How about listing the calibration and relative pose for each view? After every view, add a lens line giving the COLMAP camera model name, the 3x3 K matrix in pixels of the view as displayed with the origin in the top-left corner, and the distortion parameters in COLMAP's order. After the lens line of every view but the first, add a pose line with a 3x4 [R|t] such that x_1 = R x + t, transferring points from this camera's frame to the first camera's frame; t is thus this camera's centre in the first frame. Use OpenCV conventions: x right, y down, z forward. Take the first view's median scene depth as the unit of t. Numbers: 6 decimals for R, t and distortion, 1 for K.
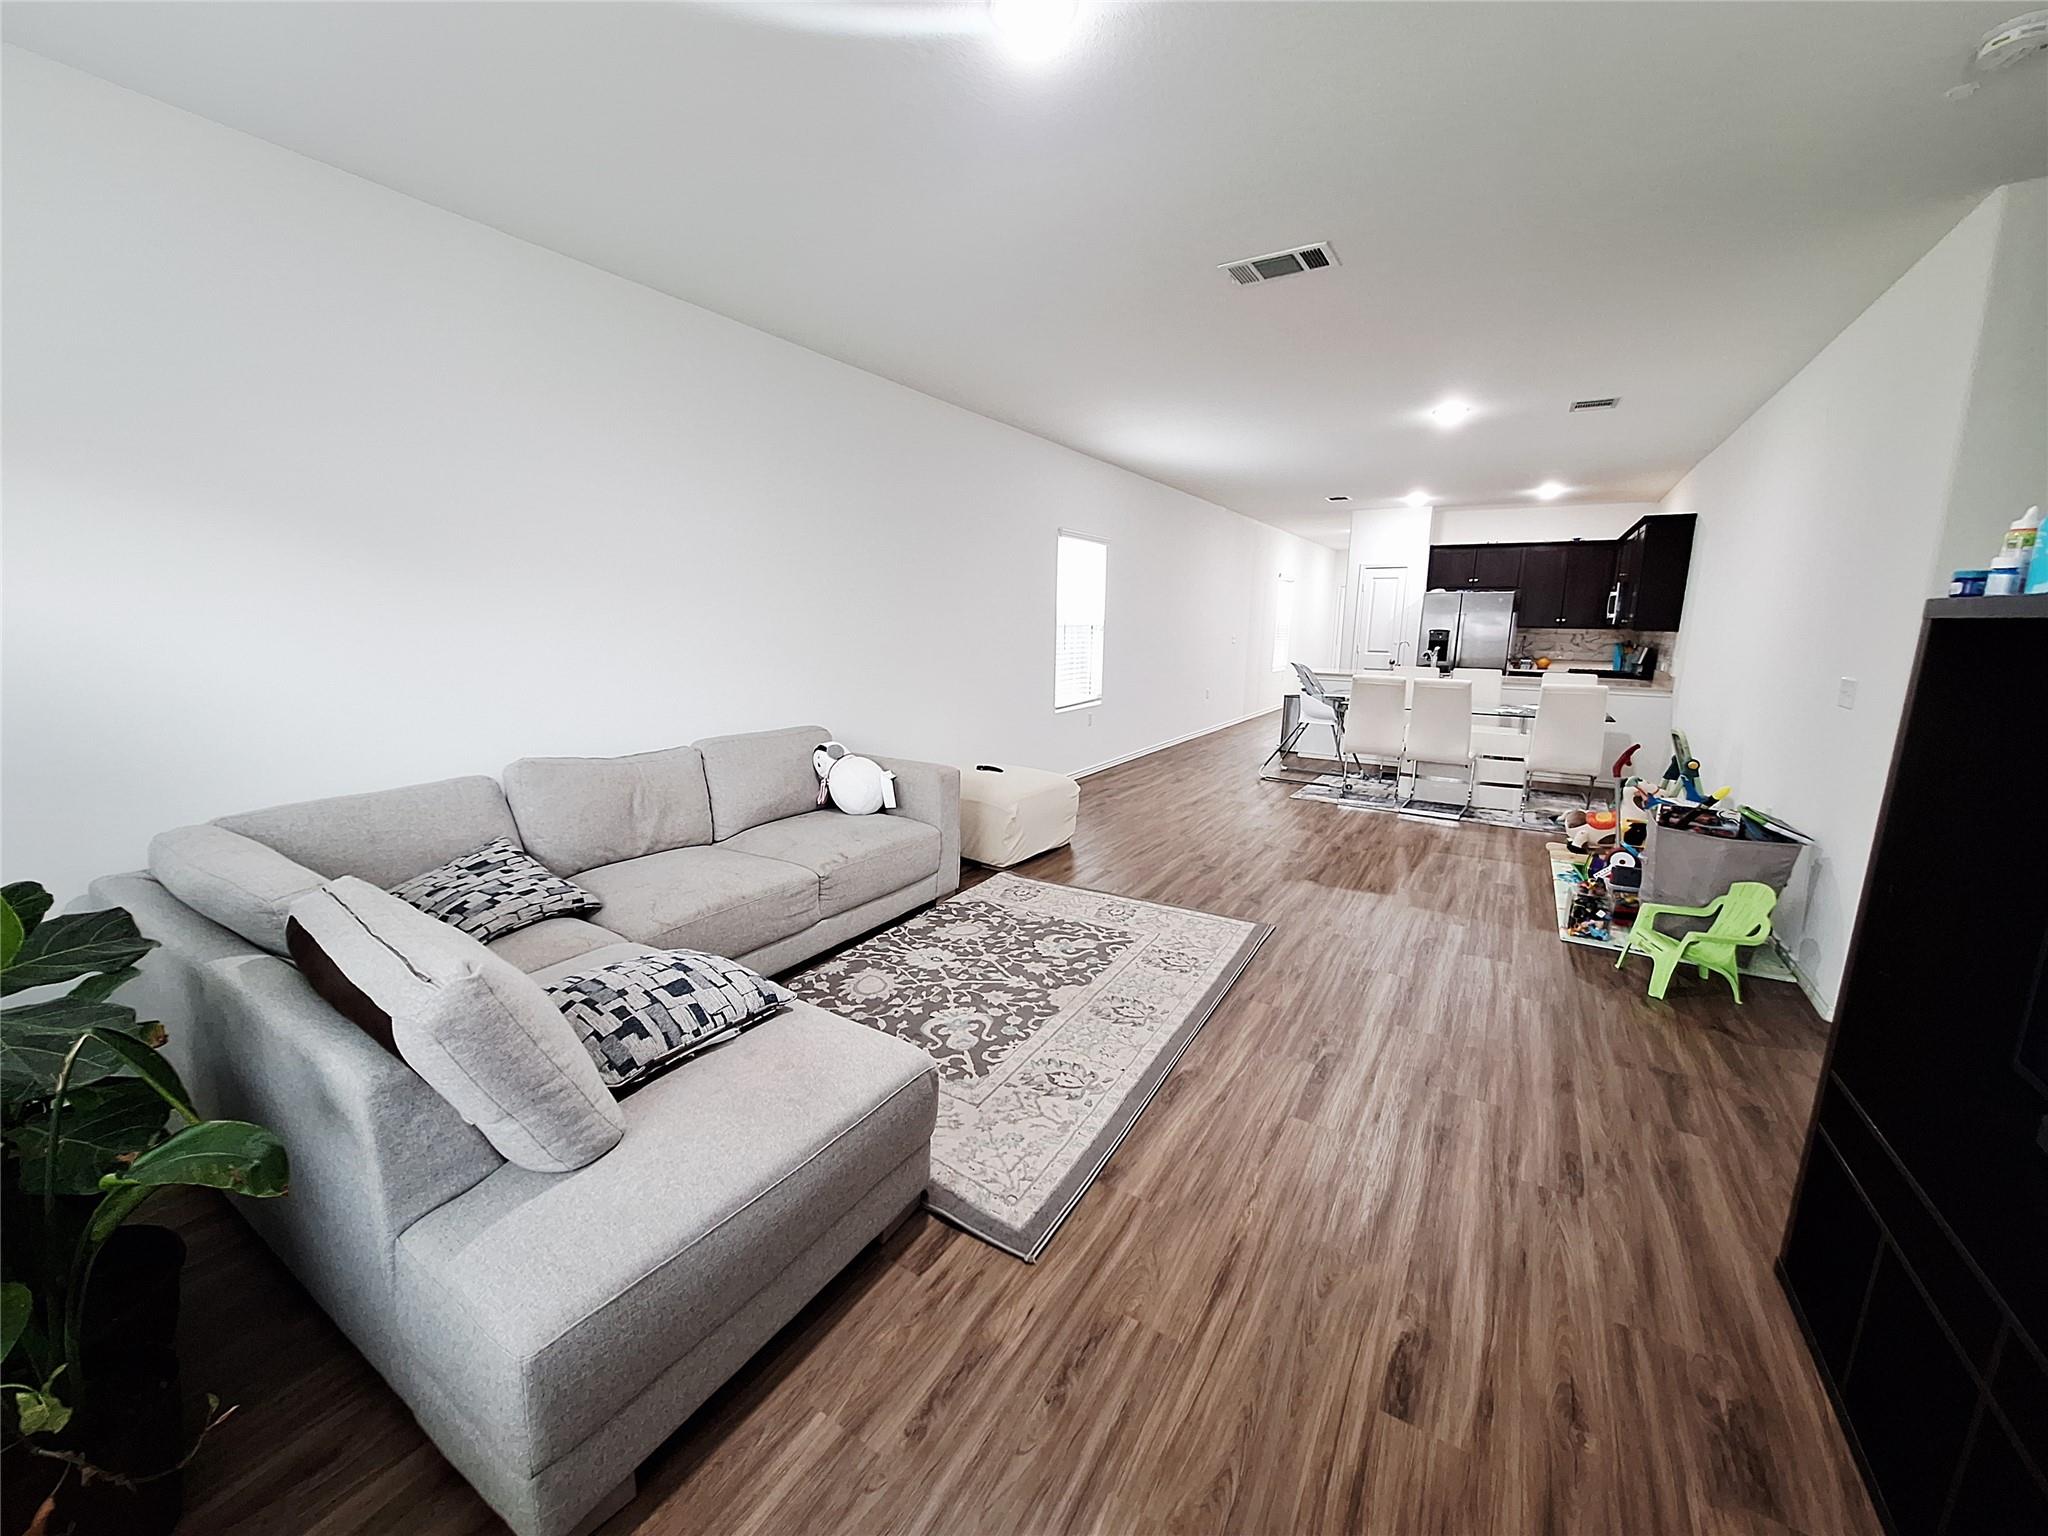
lens RADIAL K [[807.9, 0, 968.1], [0, 807.9, 769.1], [0, 0, 1]] dist [0.001976, 0.000845]
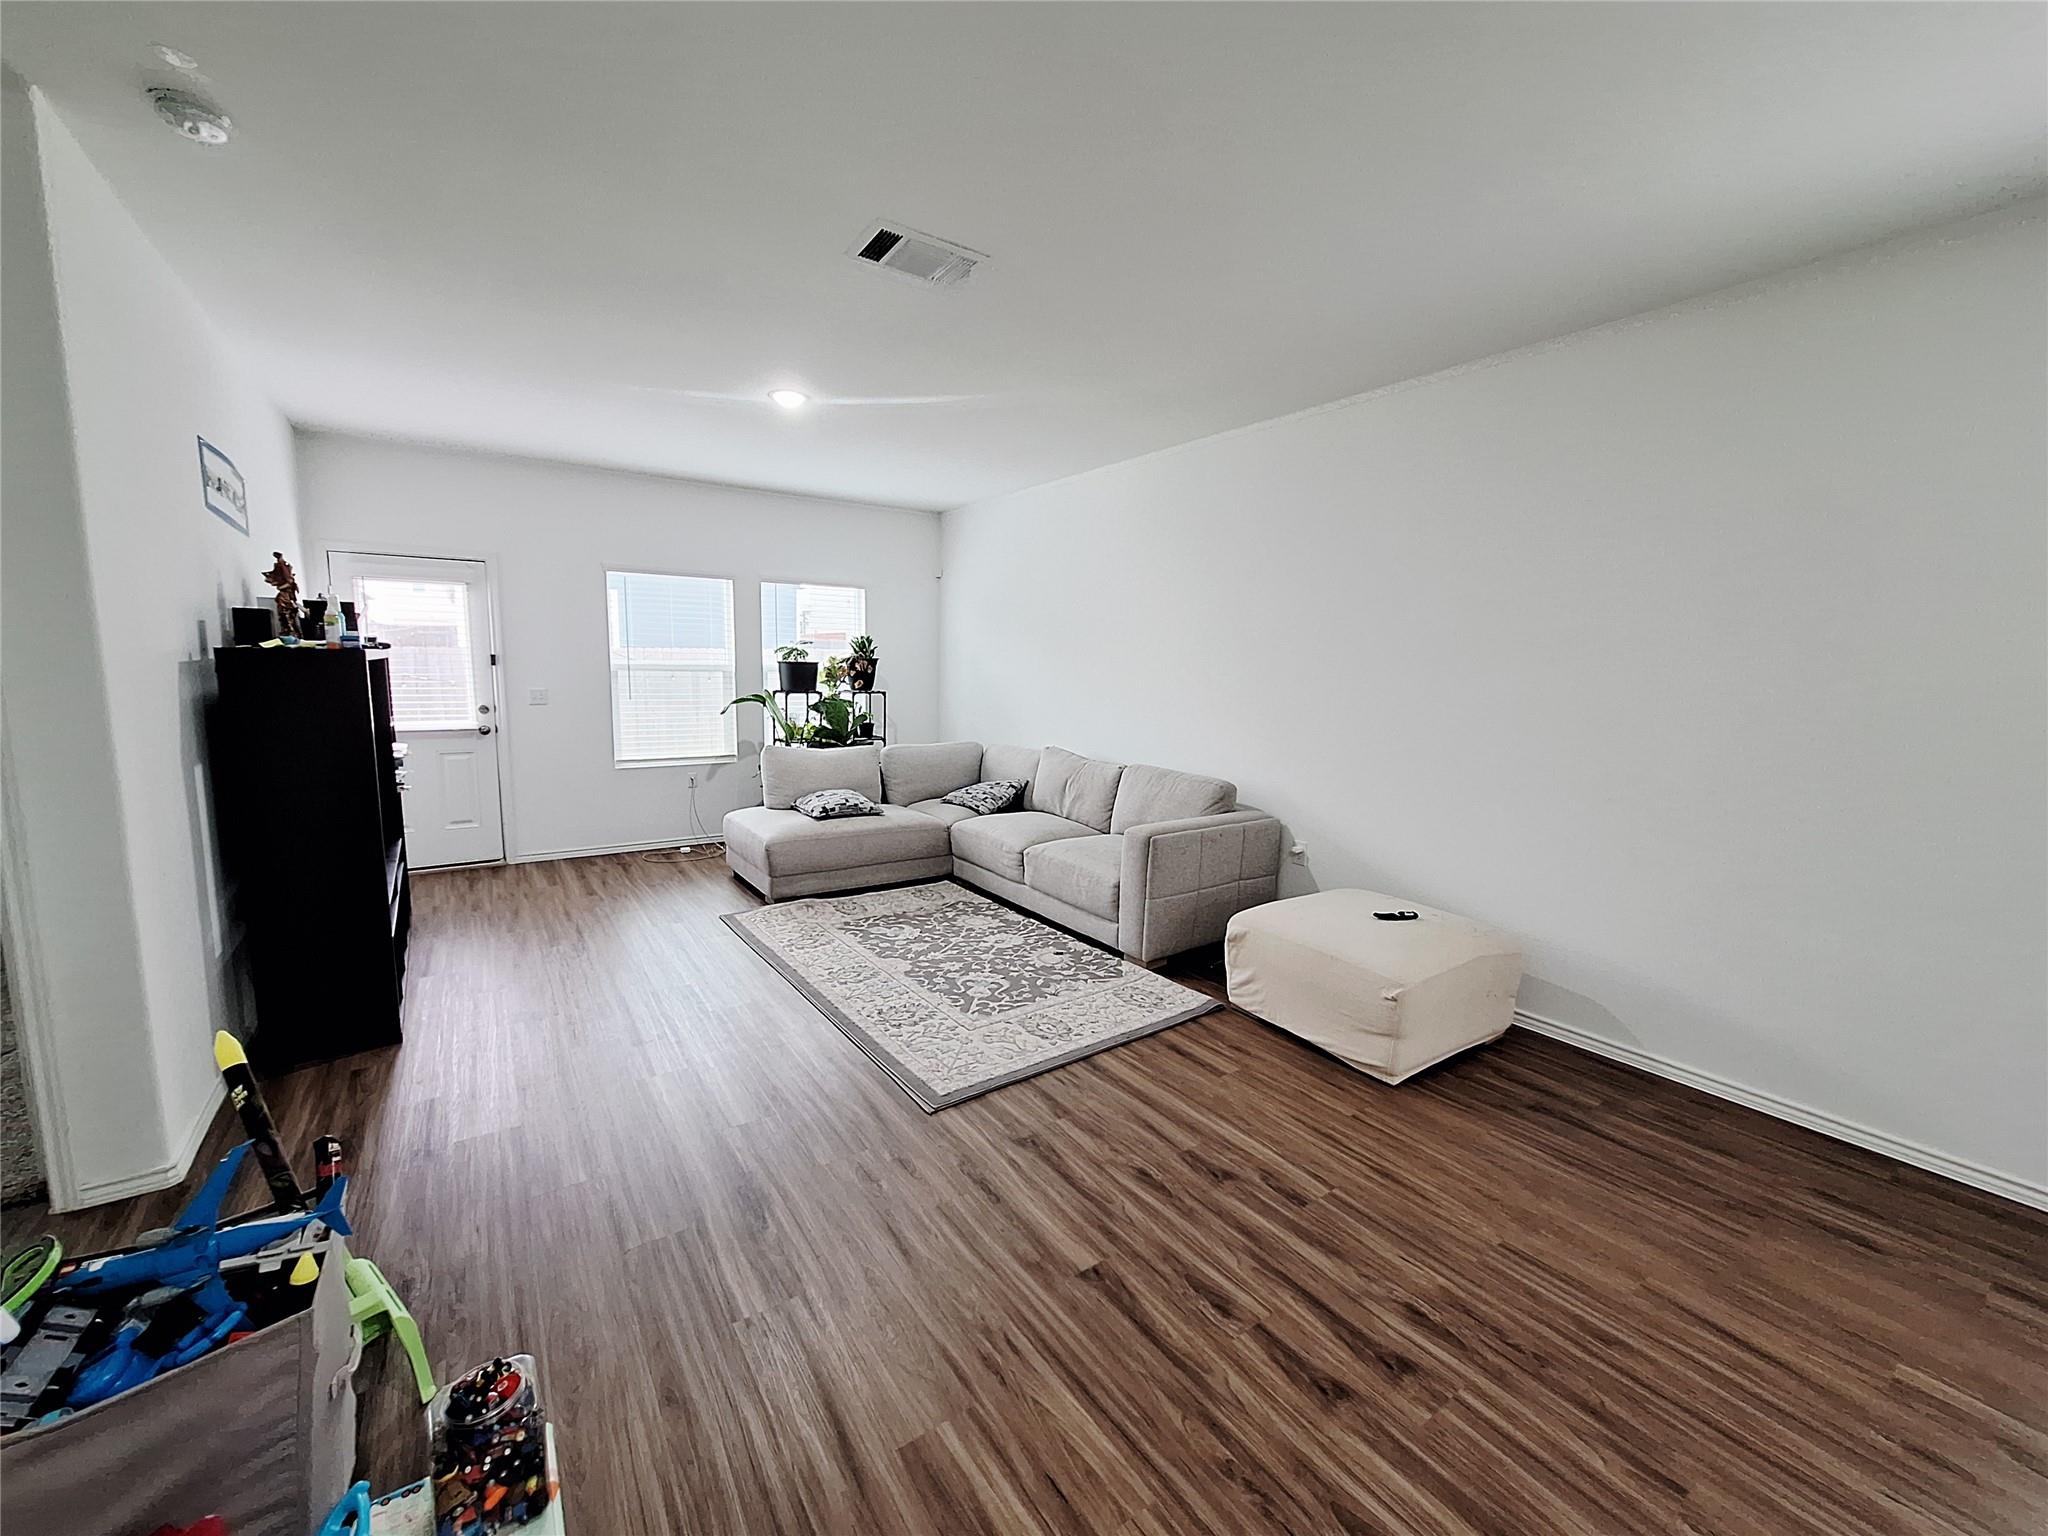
lens RADIAL K [[807.9, 0, 1021.5], [0, 807.9, 775.0], [0, 0, 1]] dist [0.001976, 0.000845]
pose [[-0.367257, 0.113160, -0.923210, 1.077333], [-0.190959, 0.962254, 0.193910, -0.264105], [0.910306, 0.247510, -0.331786, 1.378215]]
